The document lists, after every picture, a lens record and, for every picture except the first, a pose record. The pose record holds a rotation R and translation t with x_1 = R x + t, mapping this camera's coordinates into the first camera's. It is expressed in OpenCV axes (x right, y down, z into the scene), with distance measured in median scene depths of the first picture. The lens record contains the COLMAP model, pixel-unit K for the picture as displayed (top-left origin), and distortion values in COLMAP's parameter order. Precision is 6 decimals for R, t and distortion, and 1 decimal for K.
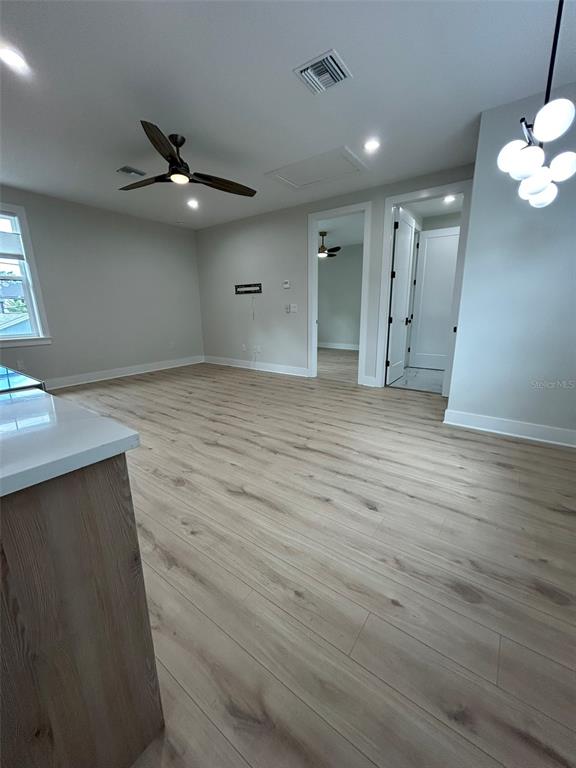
lens RADIAL K [[308.4, 0, 288.8], [0, 308.4, 385.4], [0, 0, 1]] dist [-0.001090, -0.000404]
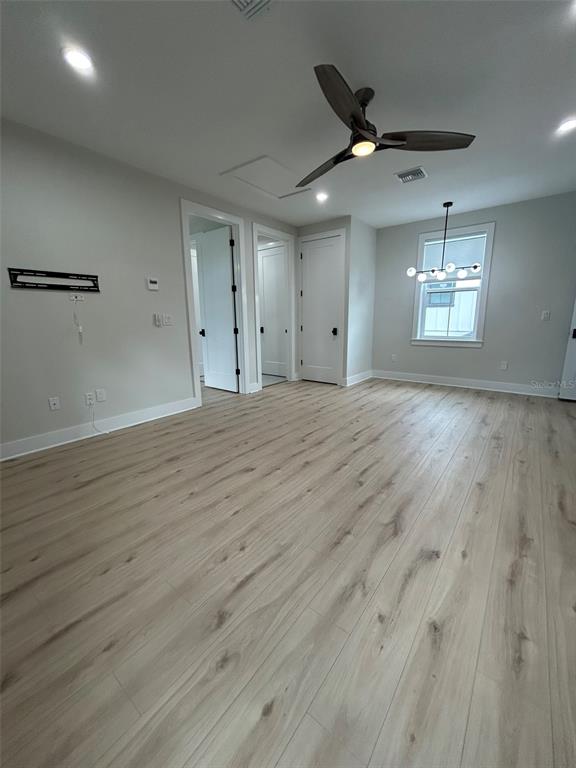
lens RADIAL K [[308.4, 0, 290.6], [0, 308.4, 382.3], [0, 0, 1]] dist [-0.001090, -0.000404]
pose [[0.019446, -0.194246, 0.980760, -0.983631], [0.251849, 0.950266, 0.183213, -0.245253], [-0.967571, 0.243441, 0.067400, 1.011463]]
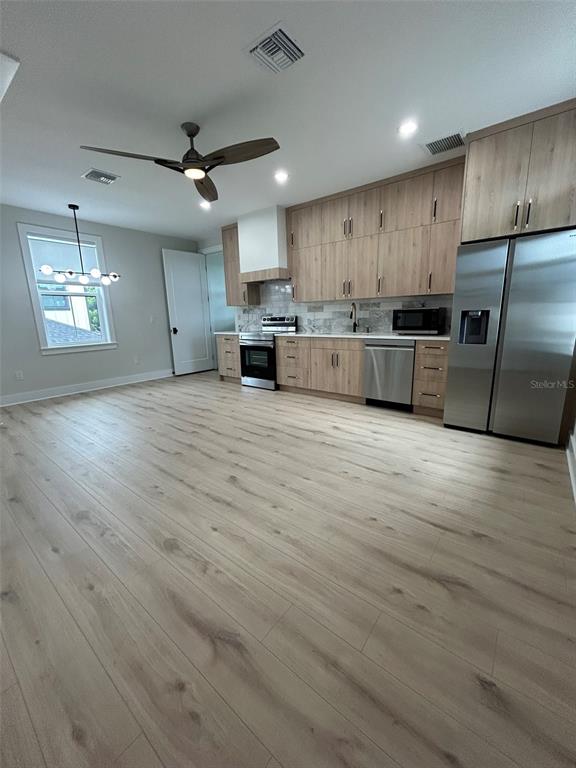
lens RADIAL K [[308.4, 0, 289.4], [0, 308.4, 381.0], [0, 0, 1]] dist [-0.001090, -0.000404]
pose [[-0.998839, 0.026480, 0.040249, -0.520484], [0.041478, 0.897638, 0.438778, -0.412448], [-0.024510, 0.439938, -0.897694, 1.652314]]
